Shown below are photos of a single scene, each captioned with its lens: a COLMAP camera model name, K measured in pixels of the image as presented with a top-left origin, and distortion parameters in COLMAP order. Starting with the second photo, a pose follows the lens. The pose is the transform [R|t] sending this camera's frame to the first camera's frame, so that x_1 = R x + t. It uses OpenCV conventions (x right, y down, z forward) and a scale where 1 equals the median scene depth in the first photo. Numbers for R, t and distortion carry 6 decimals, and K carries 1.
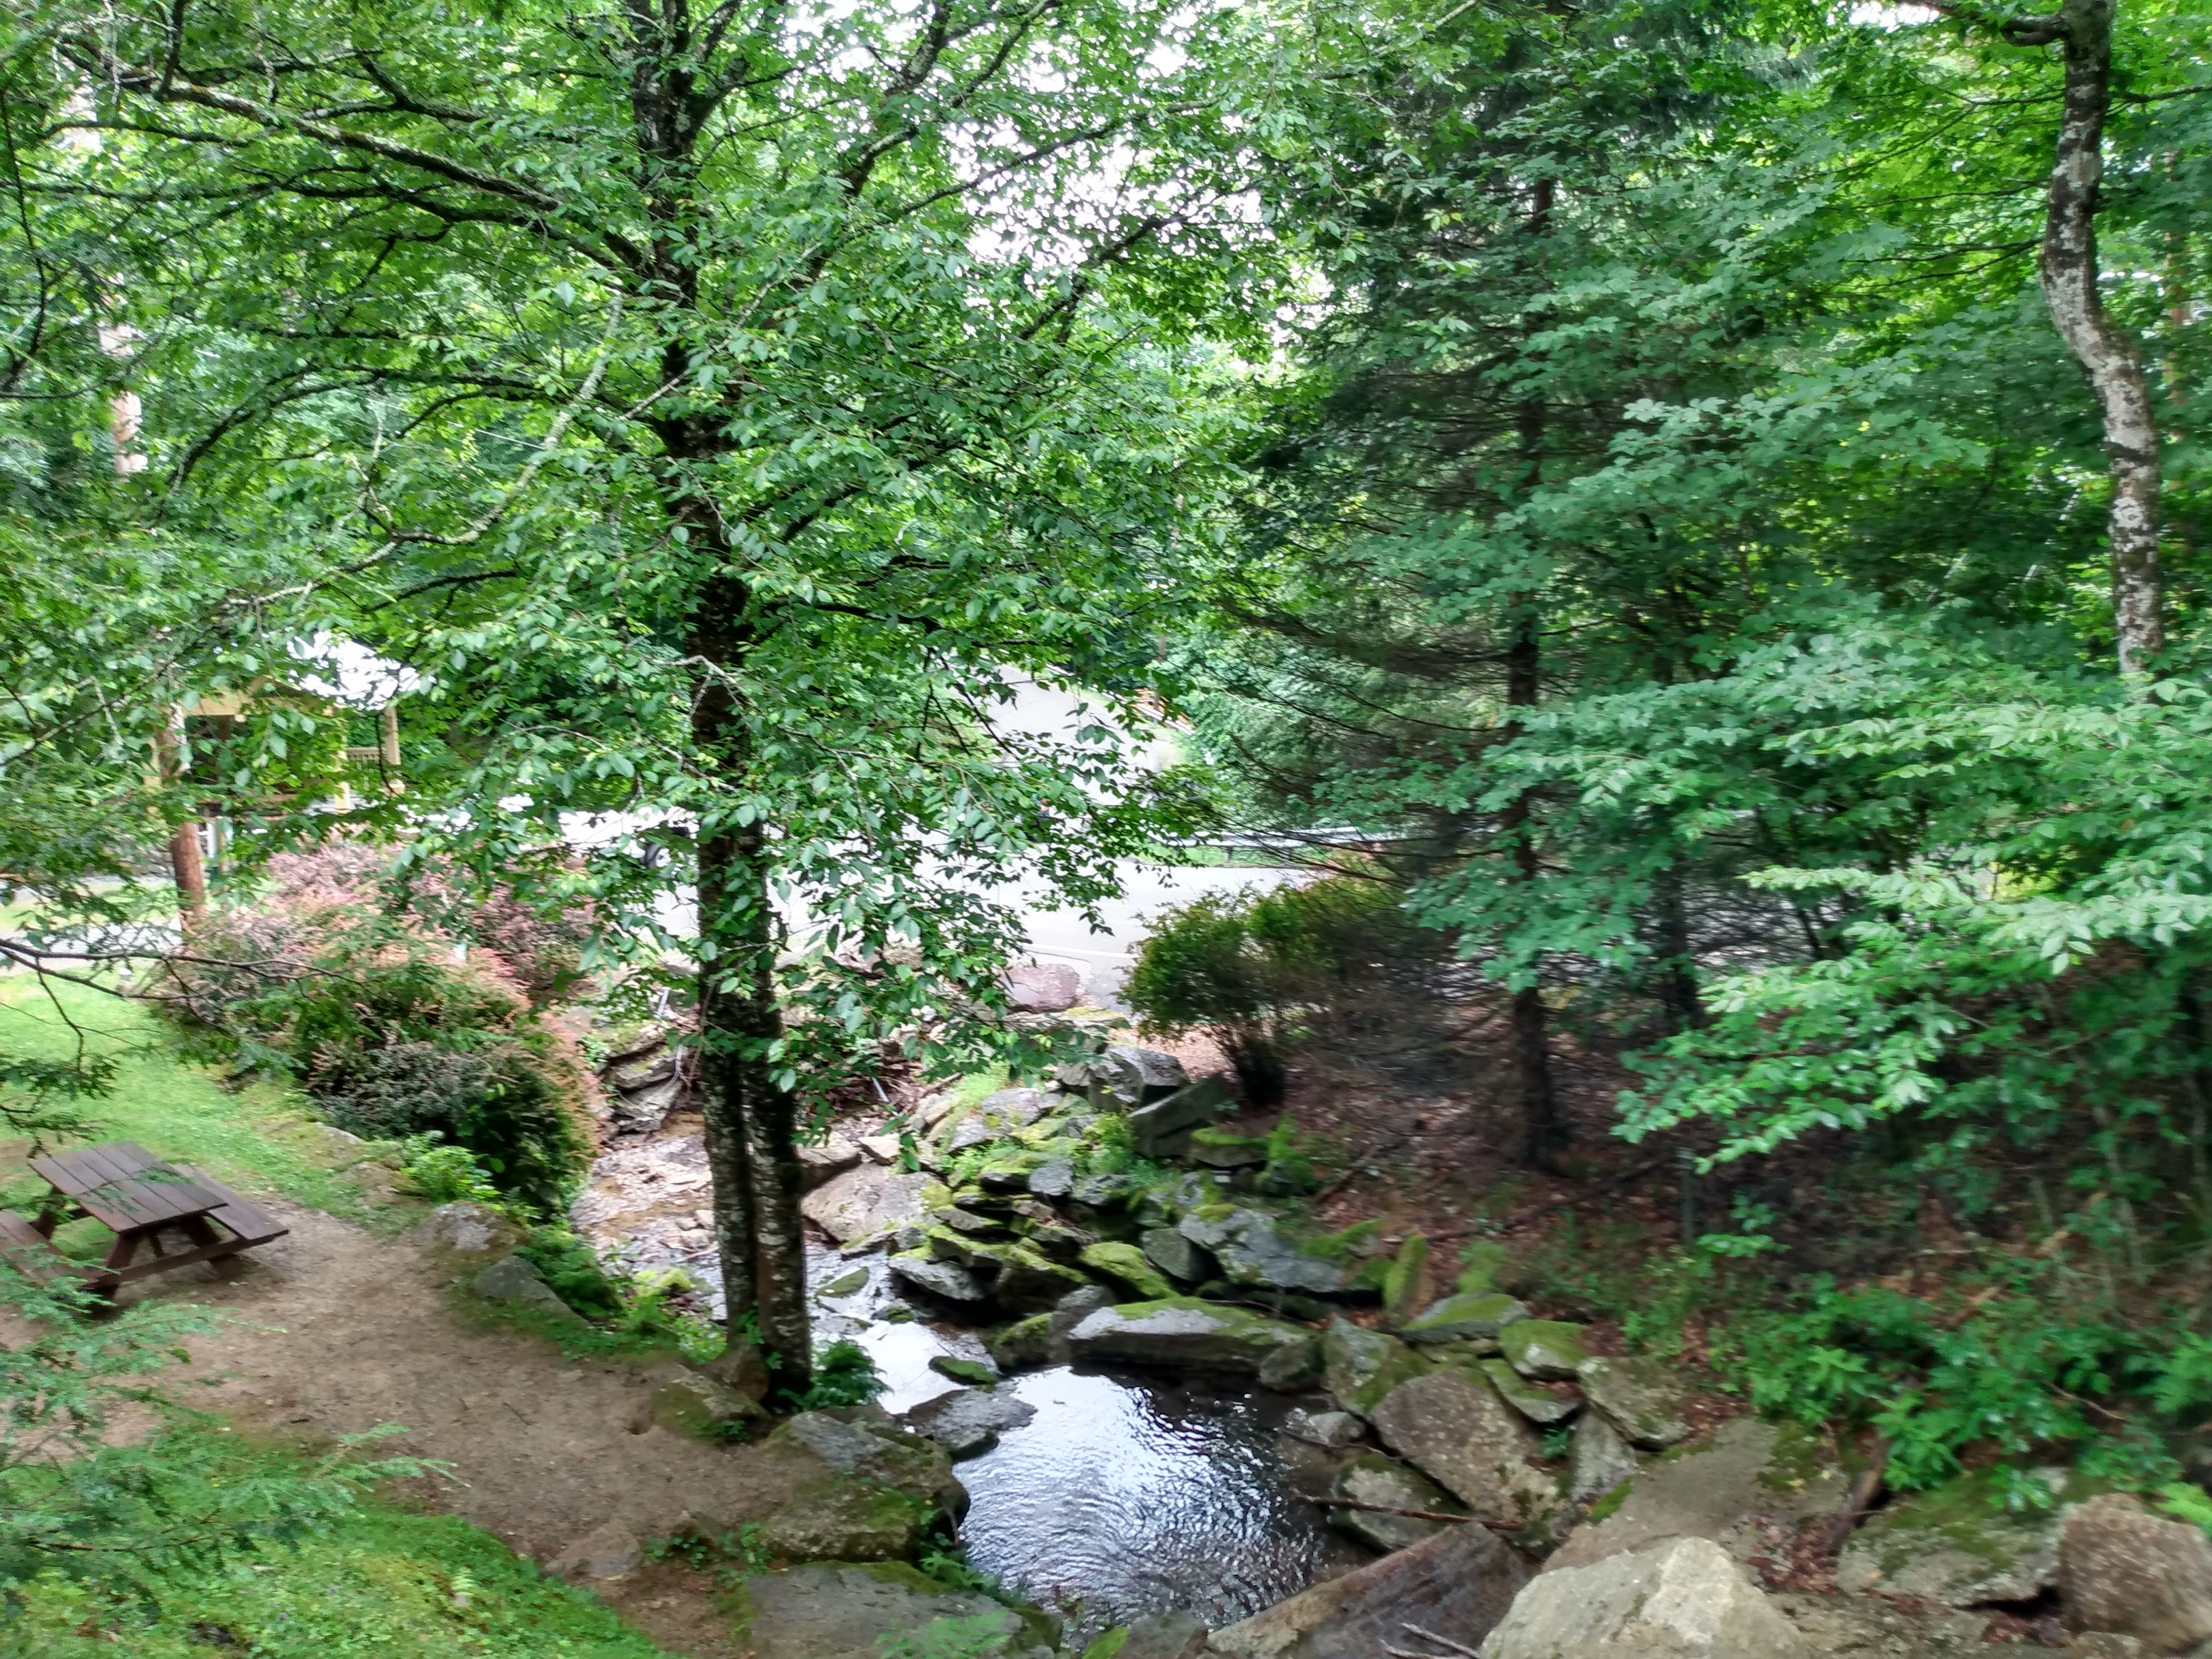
lens RADIAL K [[1763.5, 0, 1094.5], [0, 1763.5, 786.8], [0, 0, 1]] dist [0.070761, -0.111074]
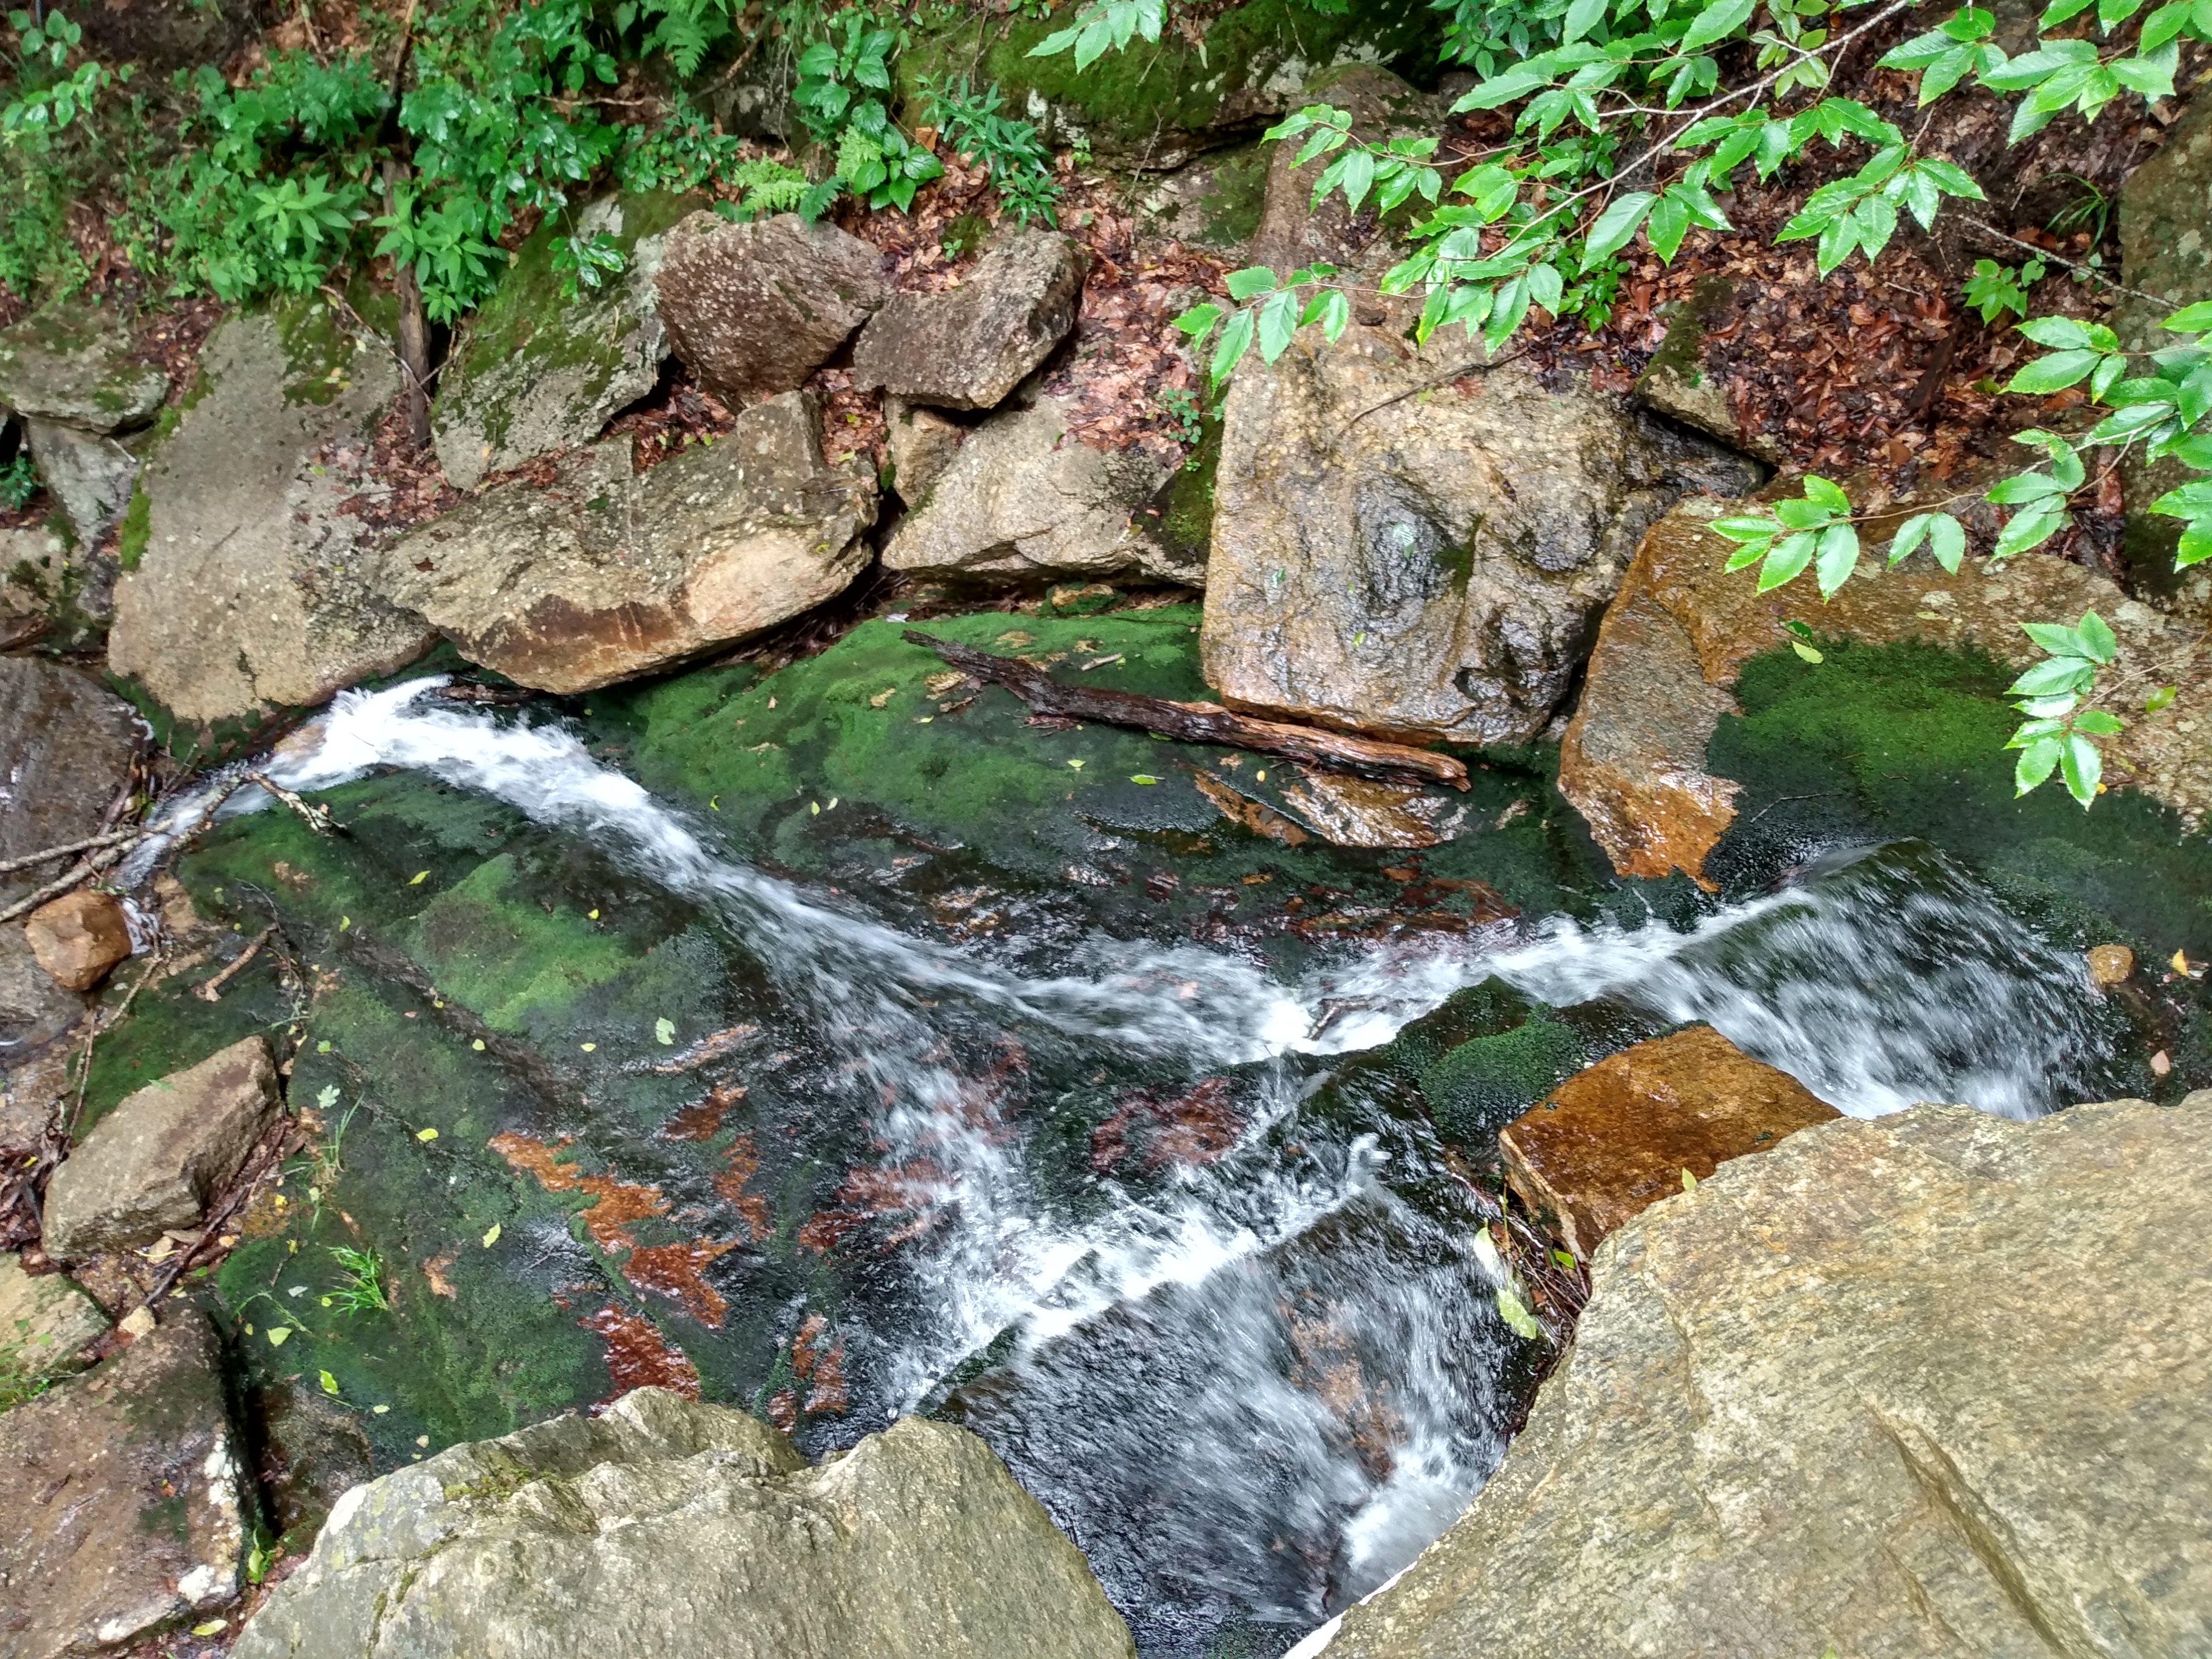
lens RADIAL K [[1744.4, 0, 1095.5], [0, 1744.4, 839.6], [0, 0, 1]] dist [0.095395, -0.177105]
pose [[0.608600, -0.662723, 0.436354, 0.125546], [0.187644, 0.654535, 0.732375, 0.038572], [-0.770971, -0.363845, 0.522706, 0.276271]]
